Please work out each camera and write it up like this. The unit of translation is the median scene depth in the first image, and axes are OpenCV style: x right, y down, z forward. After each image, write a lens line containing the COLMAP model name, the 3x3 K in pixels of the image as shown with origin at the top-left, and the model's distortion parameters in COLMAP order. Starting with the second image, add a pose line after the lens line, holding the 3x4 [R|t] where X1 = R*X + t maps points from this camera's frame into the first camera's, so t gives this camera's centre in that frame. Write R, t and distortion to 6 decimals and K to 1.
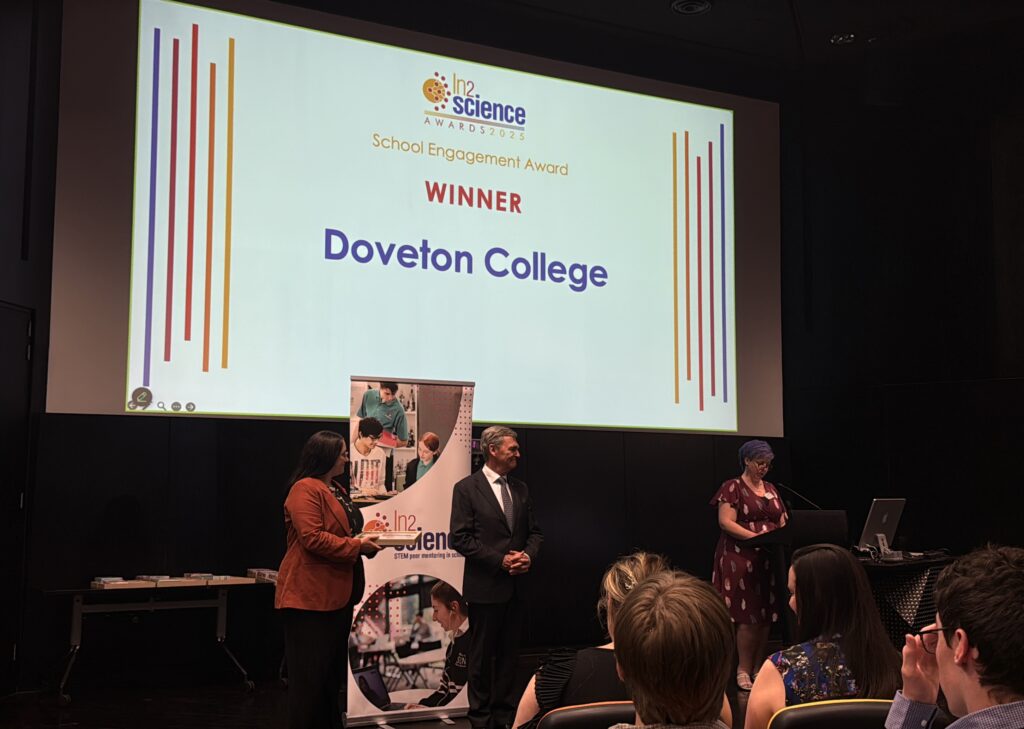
lens RADIAL K [[1165.7, 0, 512.0], [0, 1165.7, 364.5], [0, 0, 1]] dist [0.106511, 0.014390]
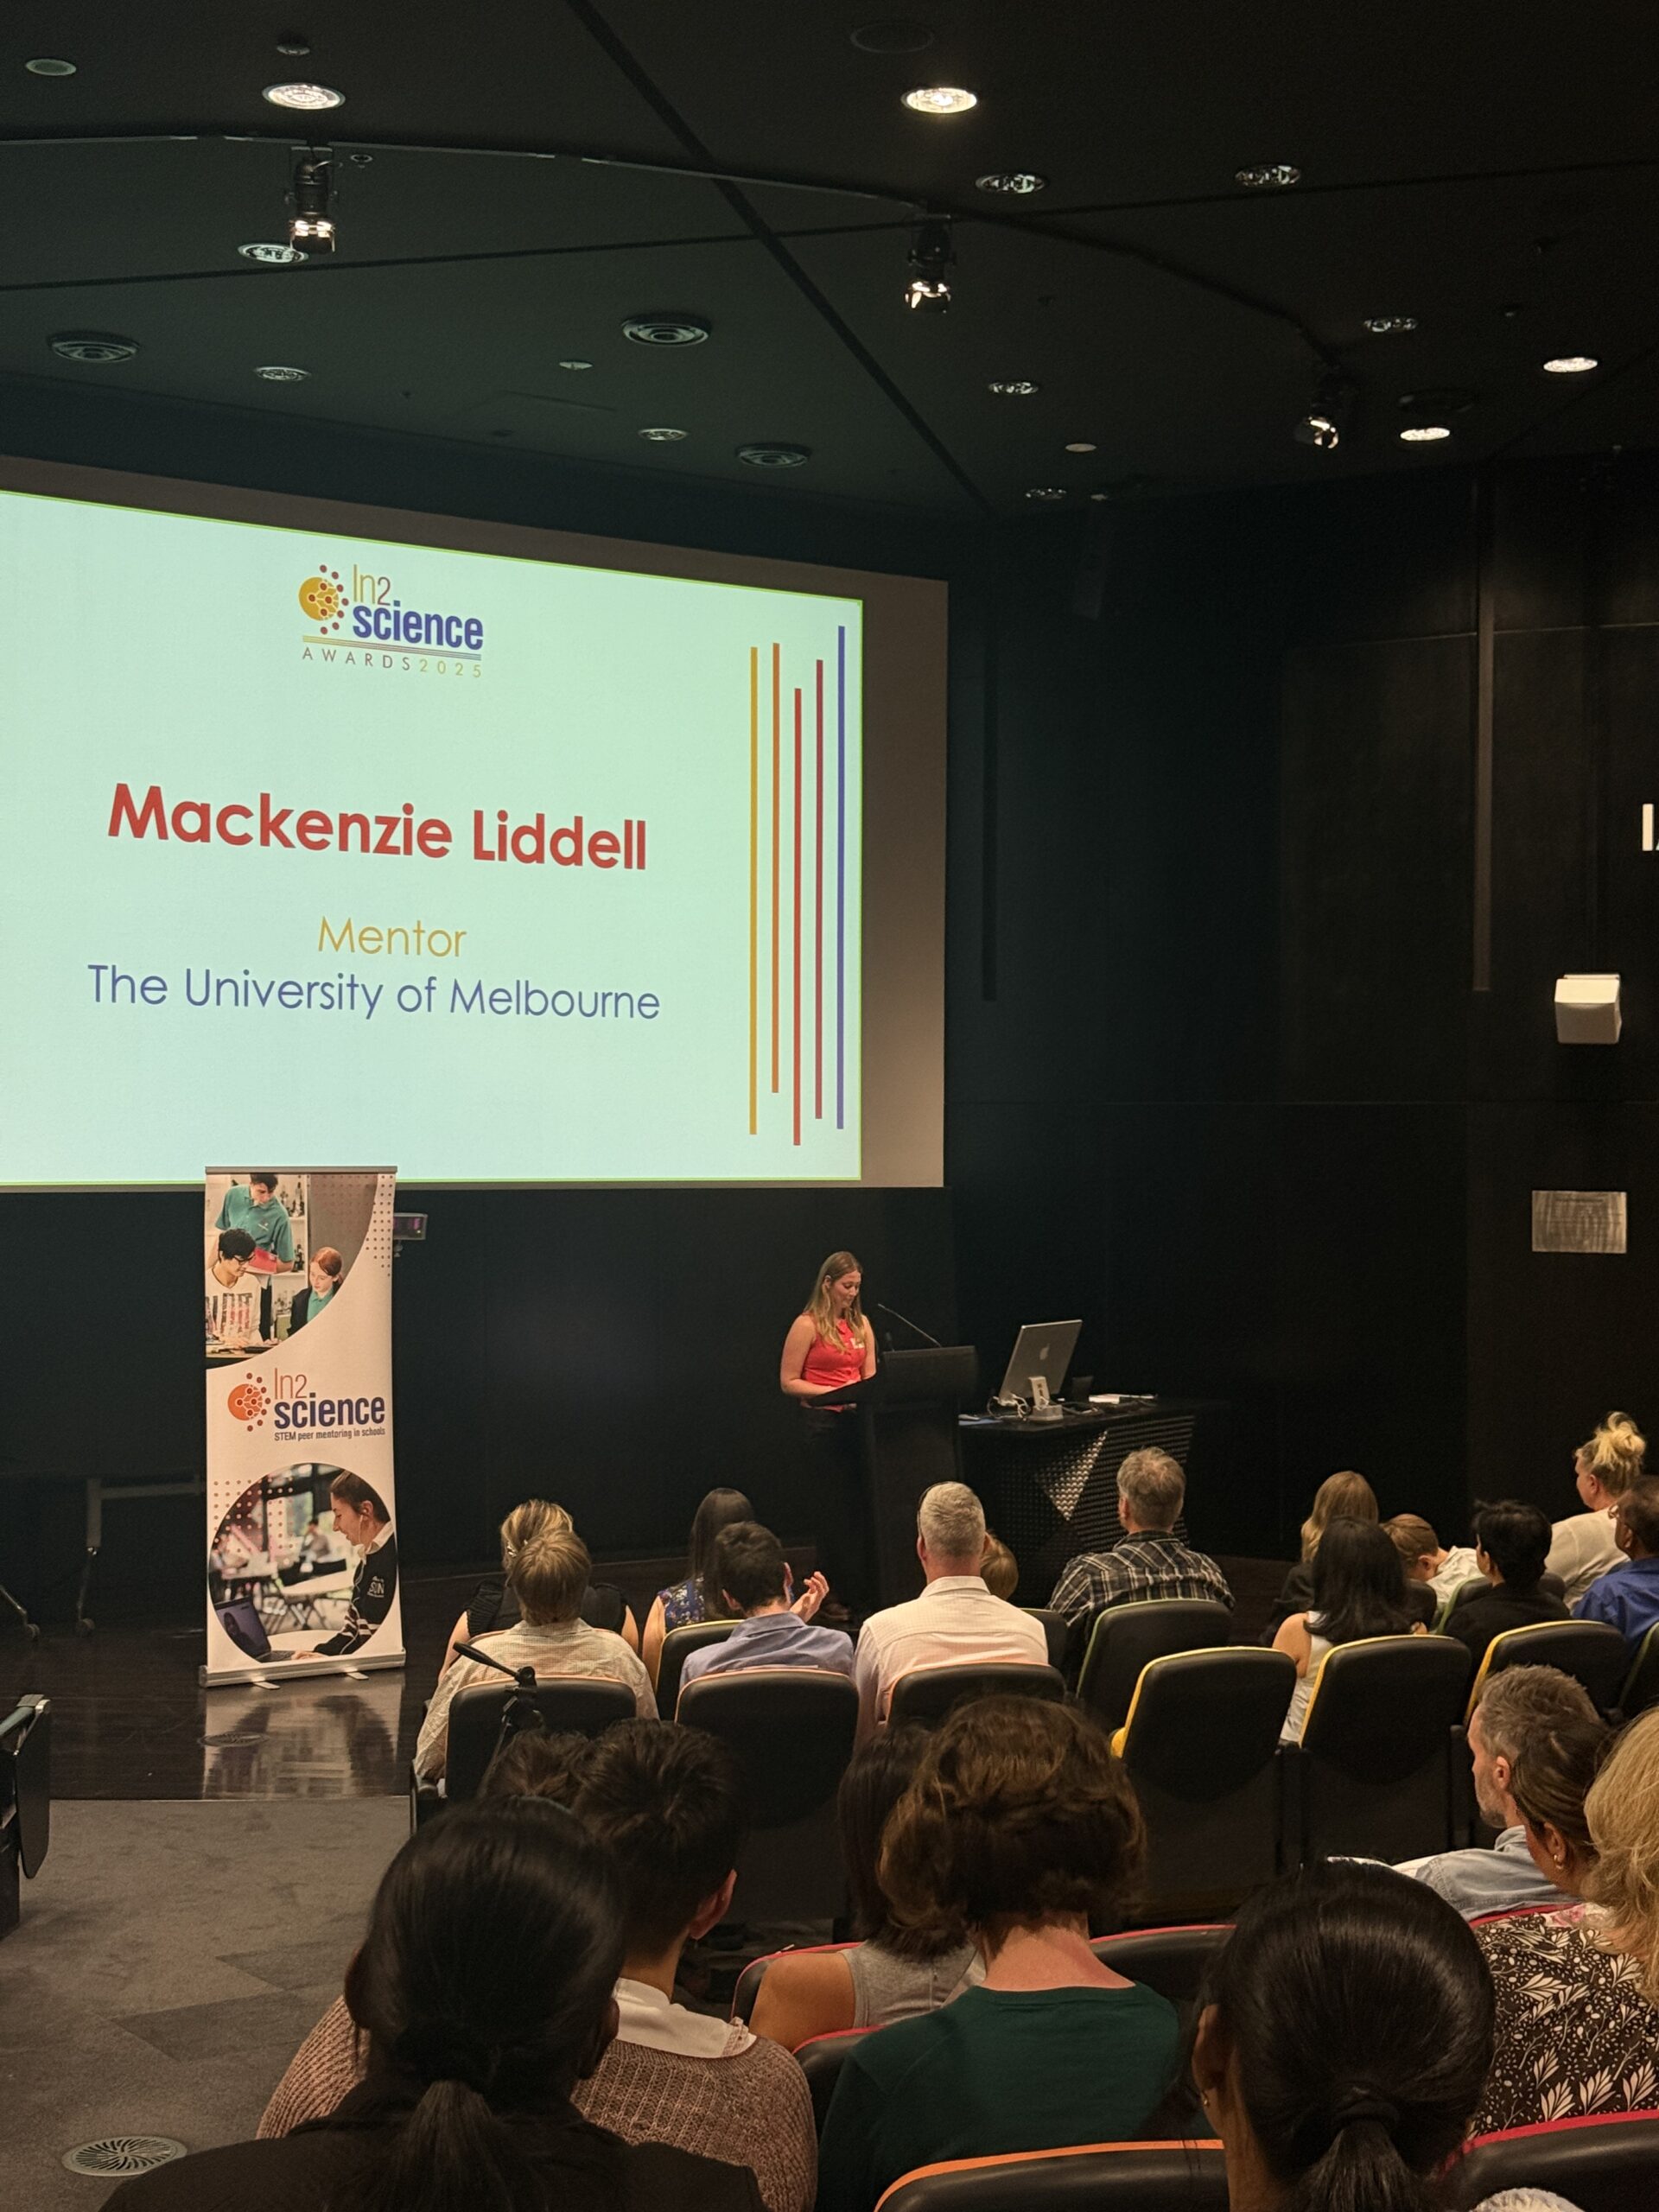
lens RADIAL K [[3075.9, 0, 789.4], [0, 3075.9, 1107.0], [0, 0, 1]] dist [0.199349, -0.492105]
pose [[0.995156, 0.000144, 0.098306, 0.017315], [-0.010147, 0.994808, 0.101261, -0.201578], [-0.097781, -0.101768, 0.989991, -0.743333]]
